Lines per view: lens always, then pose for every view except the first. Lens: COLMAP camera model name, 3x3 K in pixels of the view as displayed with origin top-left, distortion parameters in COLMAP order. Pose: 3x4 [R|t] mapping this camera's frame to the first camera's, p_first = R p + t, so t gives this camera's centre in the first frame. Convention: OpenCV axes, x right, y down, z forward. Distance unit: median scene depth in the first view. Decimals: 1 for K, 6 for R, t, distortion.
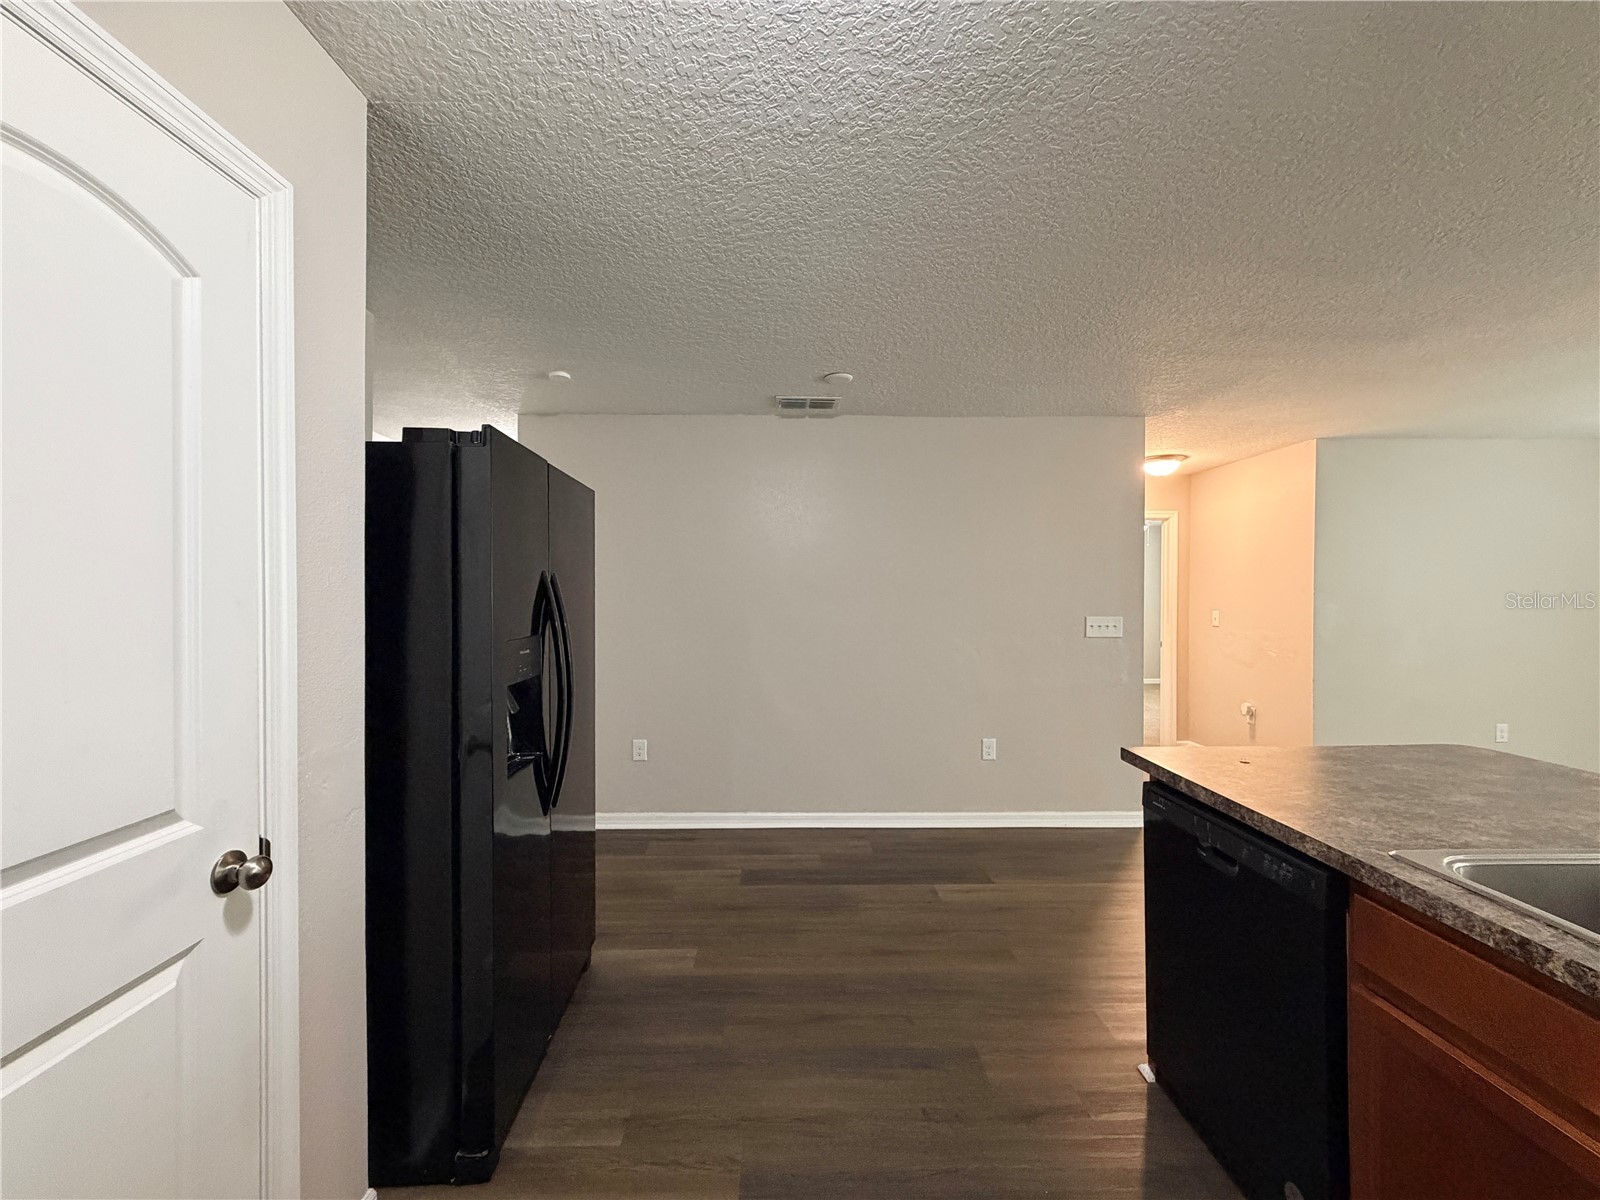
lens RADIAL K [[639.0, 0, 794.5], [0, 639.0, 597.4], [0, 0, 1]] dist [0.000107, 0.000558]
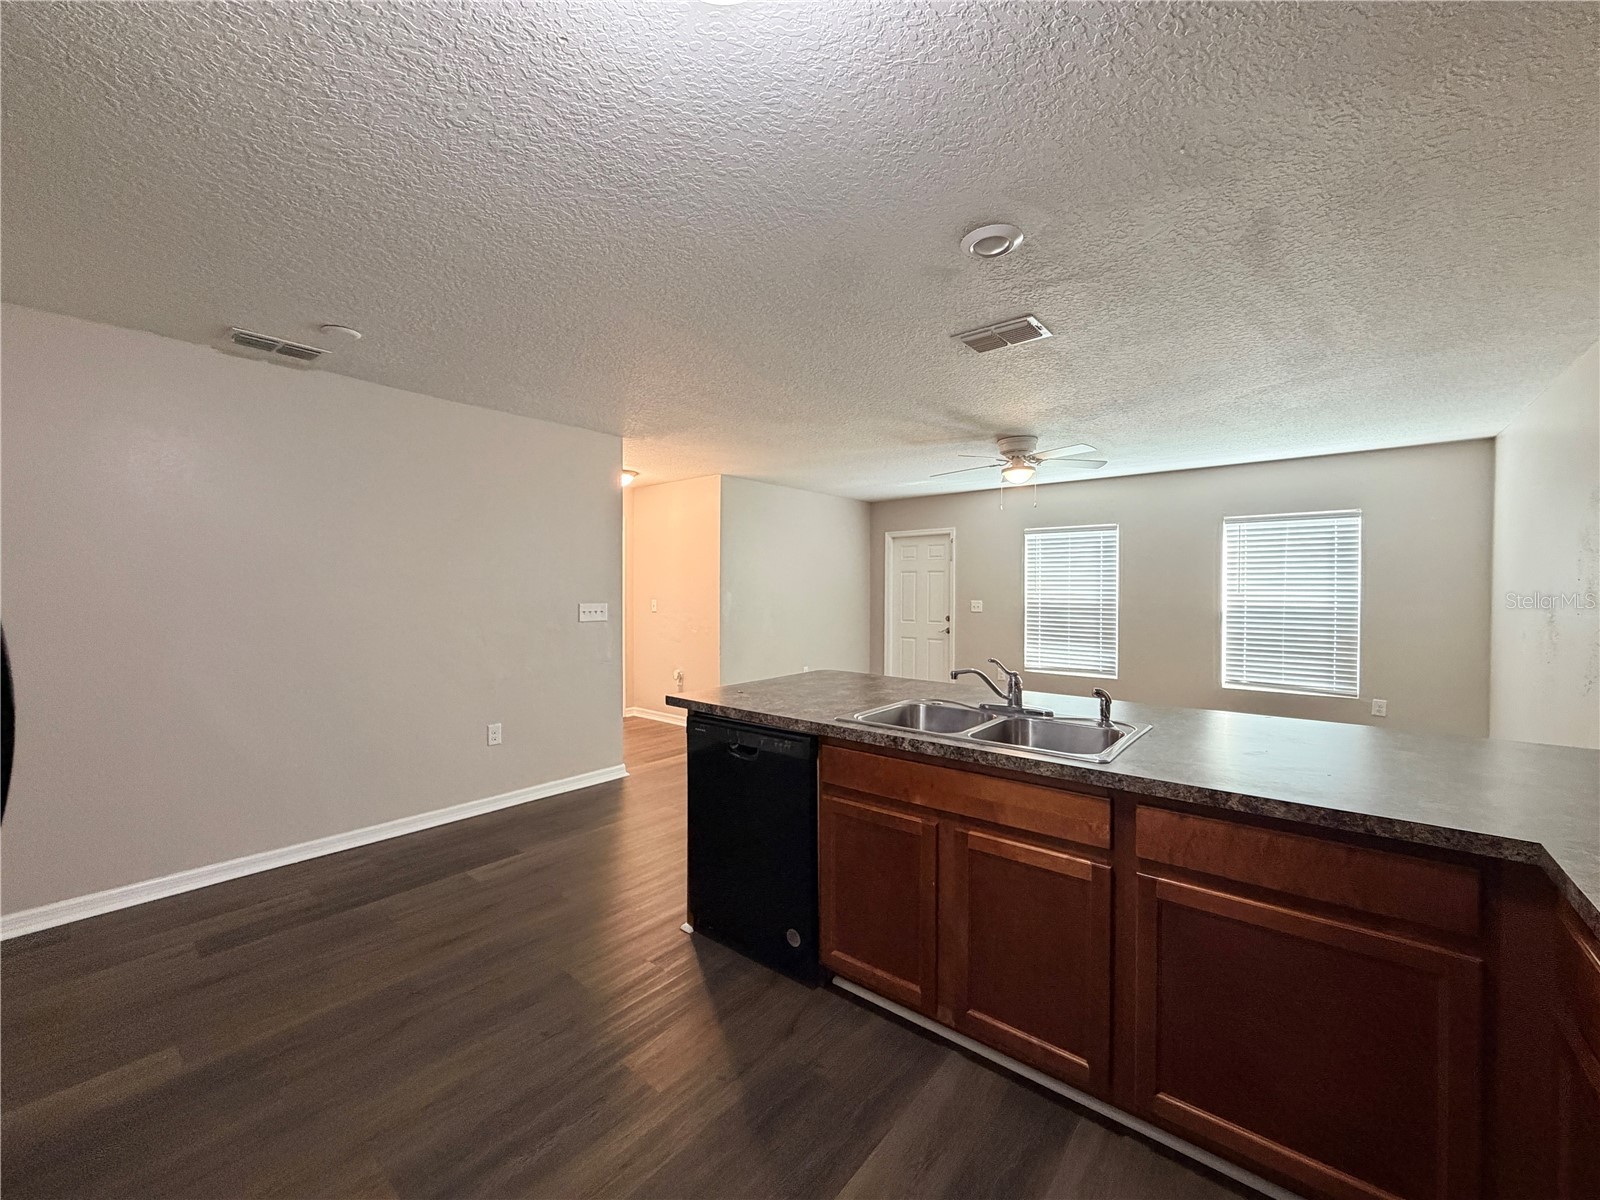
lens RADIAL K [[639.0, 0, 796.8], [0, 639.0, 596.3], [0, 0, 1]] dist [0.000107, 0.000558]
pose [[0.645116, -0.006387, 0.764058, -0.211118], [0.002182, 0.999976, 0.006517, 0.013271], [-0.764082, -0.002537, 0.645114, -0.039946]]
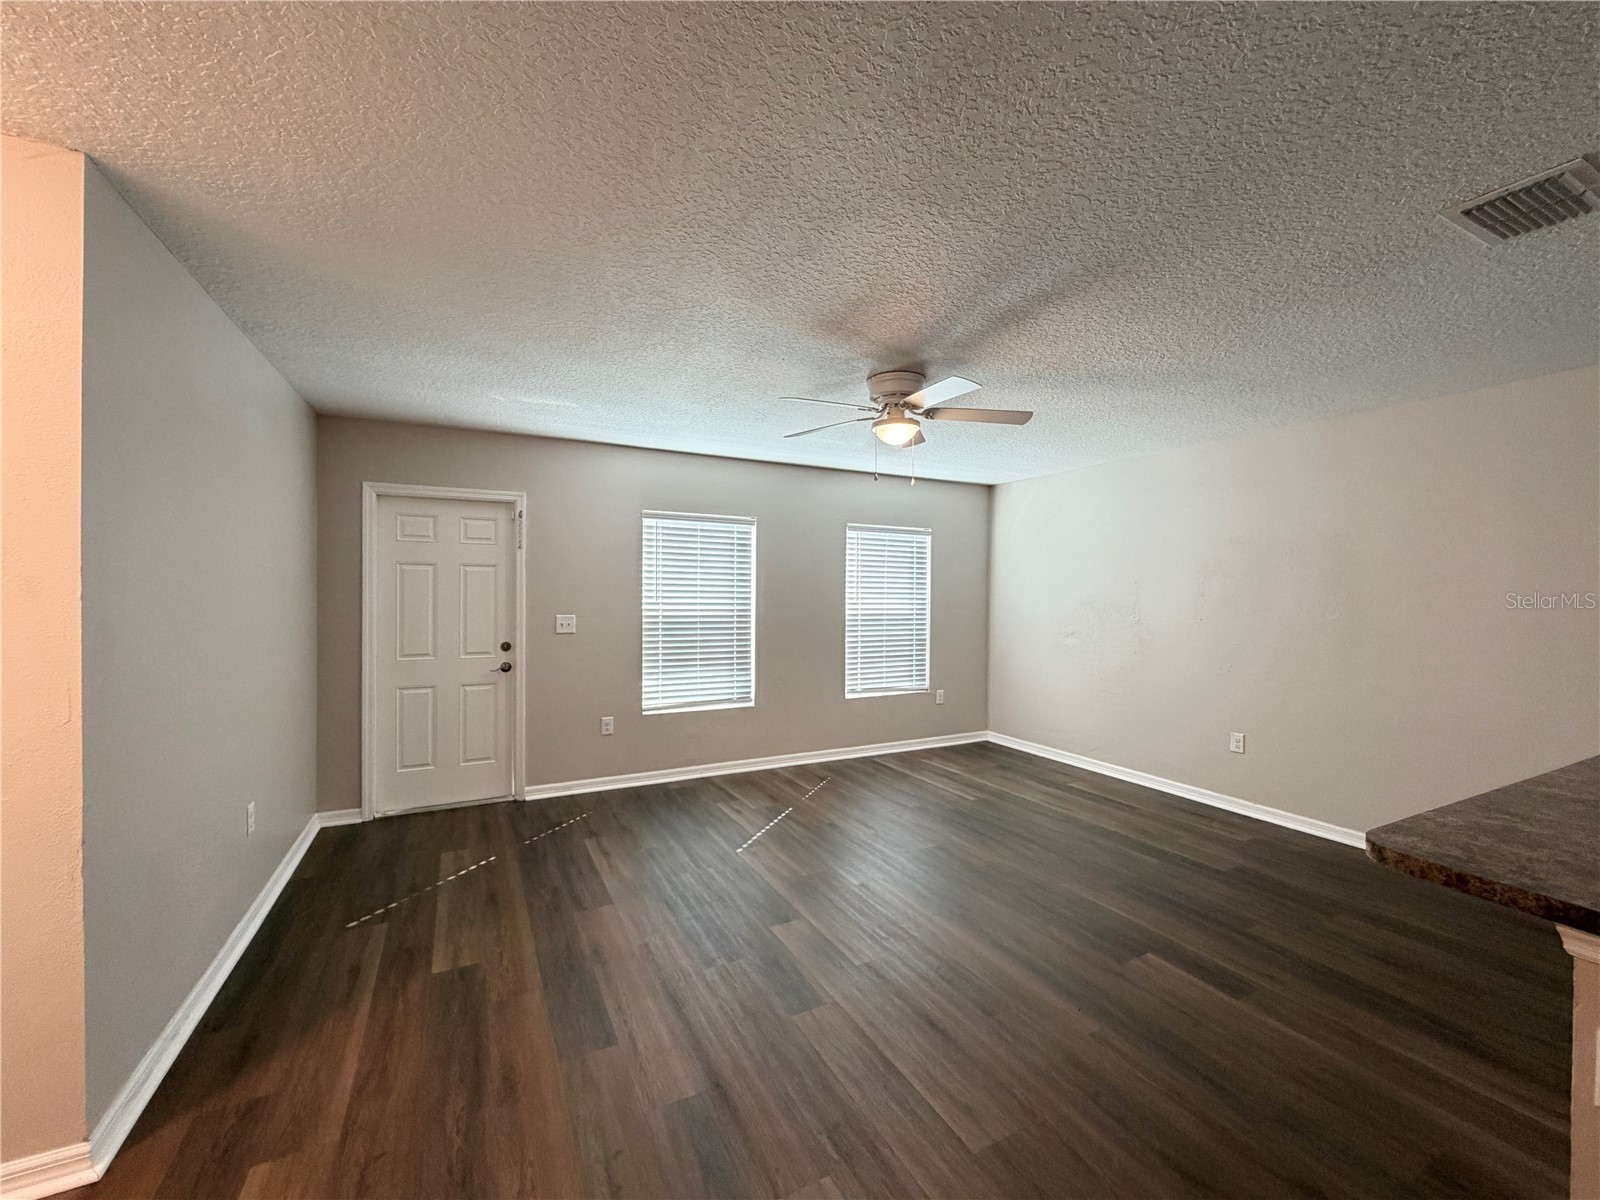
lens RADIAL K [[639.0, 0, 795.5], [0, 639.0, 597.4], [0, 0, 1]] dist [0.000107, 0.000558]
pose [[-0.445797, -0.012467, 0.895047, 0.471499], [-0.002966, 0.999918, 0.012450, -0.015255], [-0.895129, 0.002896, -0.445797, 1.178311]]
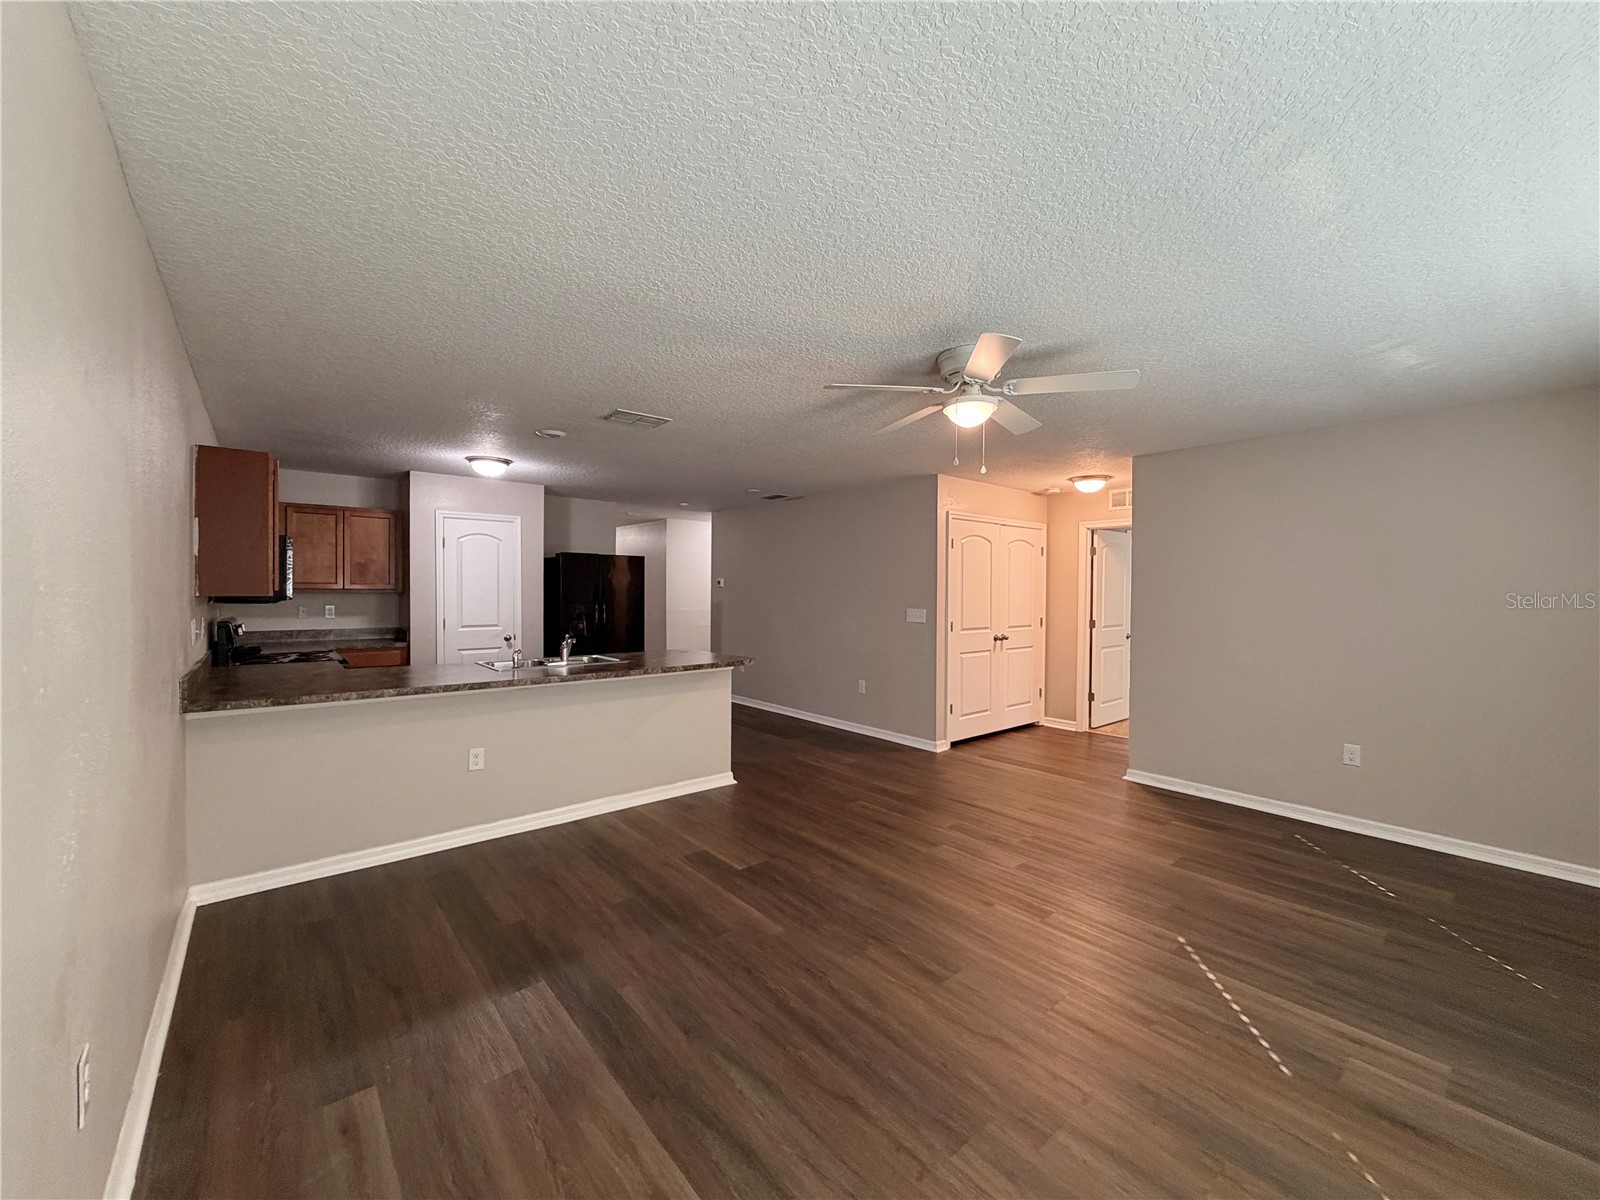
lens RADIAL K [[639.0, 0, 795.9], [0, 639.0, 598.6], [0, 0, 1]] dist [0.000107, 0.000558]
pose [[0.628693, 0.012951, -0.777546, 1.918958], [-0.010200, 0.999913, 0.008407, -0.005889], [0.777587, 0.002646, 0.628770, -0.231772]]
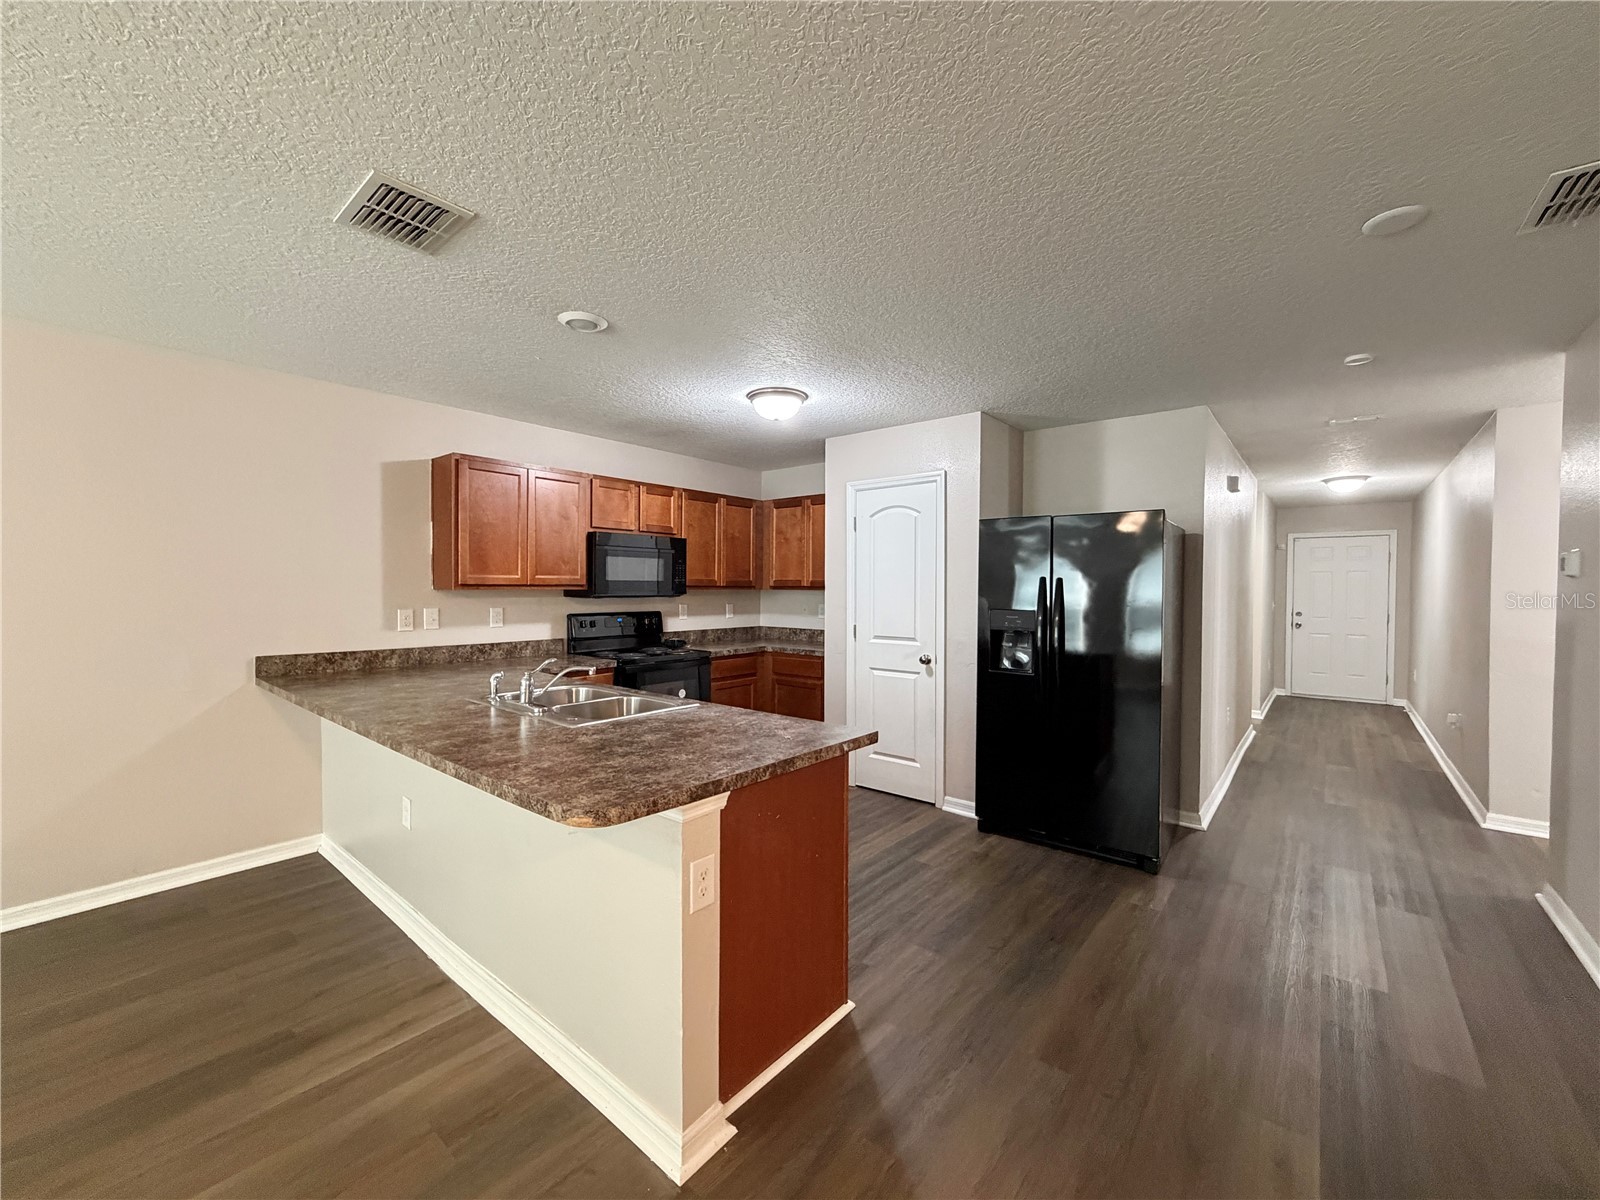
lens RADIAL K [[639.0, 0, 796.1], [0, 639.0, 602.2], [0, 0, 1]] dist [0.000107, 0.000558]
pose [[-0.651515, 0.012552, -0.758532, 0.918852], [-0.010238, 0.999627, 0.025334, -0.004728], [0.758567, 0.024271, -0.651143, 1.034539]]
